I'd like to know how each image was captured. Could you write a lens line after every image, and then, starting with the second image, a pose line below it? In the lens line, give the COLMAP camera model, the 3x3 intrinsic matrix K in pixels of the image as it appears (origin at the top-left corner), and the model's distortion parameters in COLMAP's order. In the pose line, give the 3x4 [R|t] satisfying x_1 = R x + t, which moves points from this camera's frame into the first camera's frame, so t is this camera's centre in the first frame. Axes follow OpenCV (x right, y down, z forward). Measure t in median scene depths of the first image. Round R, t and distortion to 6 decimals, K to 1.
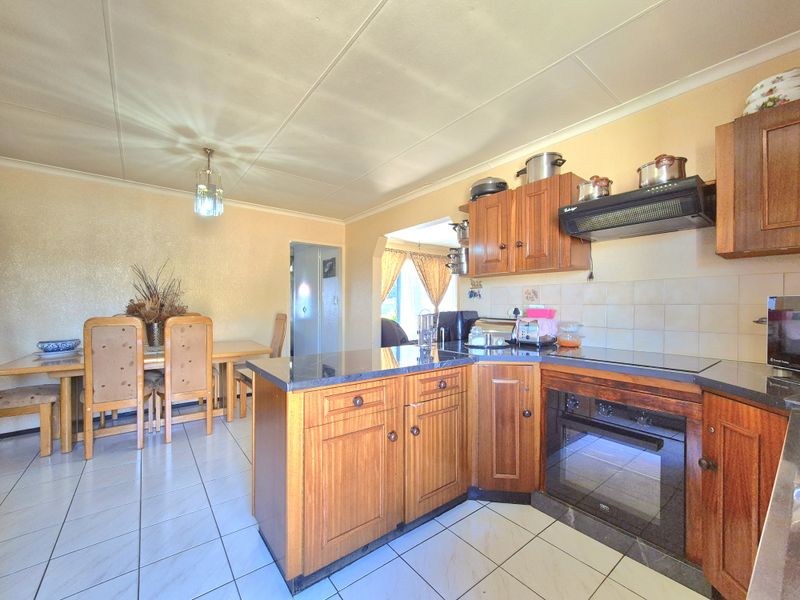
lens RADIAL K [[330.0, 0, 396.8], [0, 330.0, 303.1], [0, 0, 1]] dist [-0.000986, 0.001228]
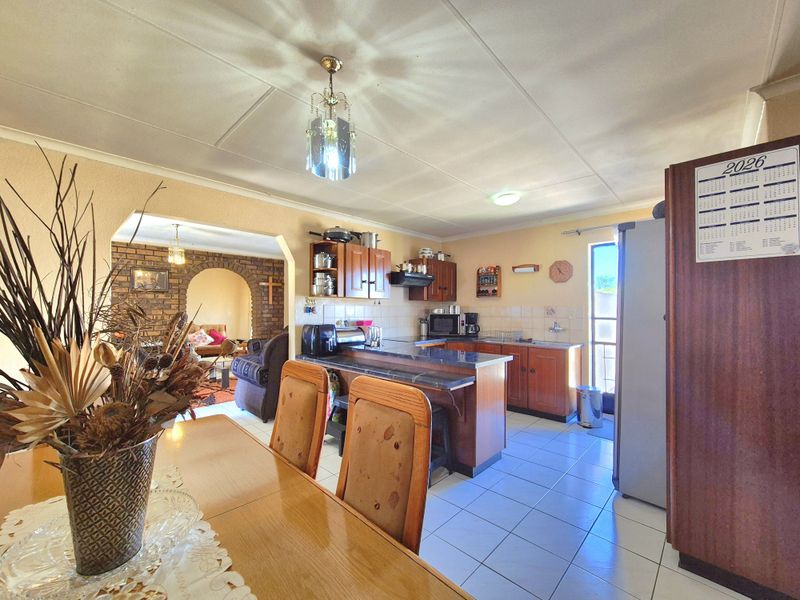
lens RADIAL K [[330.0, 0, 394.8], [0, 330.0, 303.2], [0, 0, 1]] dist [-0.000986, 0.001228]
pose [[-0.134386, 0.016315, 0.990795, -1.165644], [-0.001993, 0.999858, -0.016734, -0.036215], [-0.990927, -0.004224, -0.134334, 0.980914]]
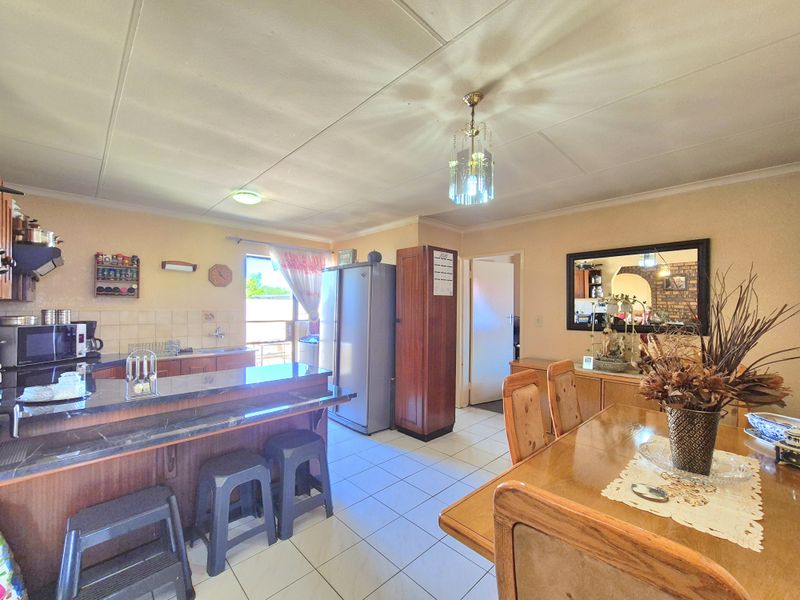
lens RADIAL K [[330.0, 0, 397.5], [0, 330.0, 304.3], [0, 0, 1]] dist [-0.000986, 0.001228]
pose [[-0.994689, -0.007285, -0.102672, -0.375261], [-0.006426, 0.999942, -0.008691, -0.071813], [0.102729, -0.007985, -0.994677, 1.619674]]
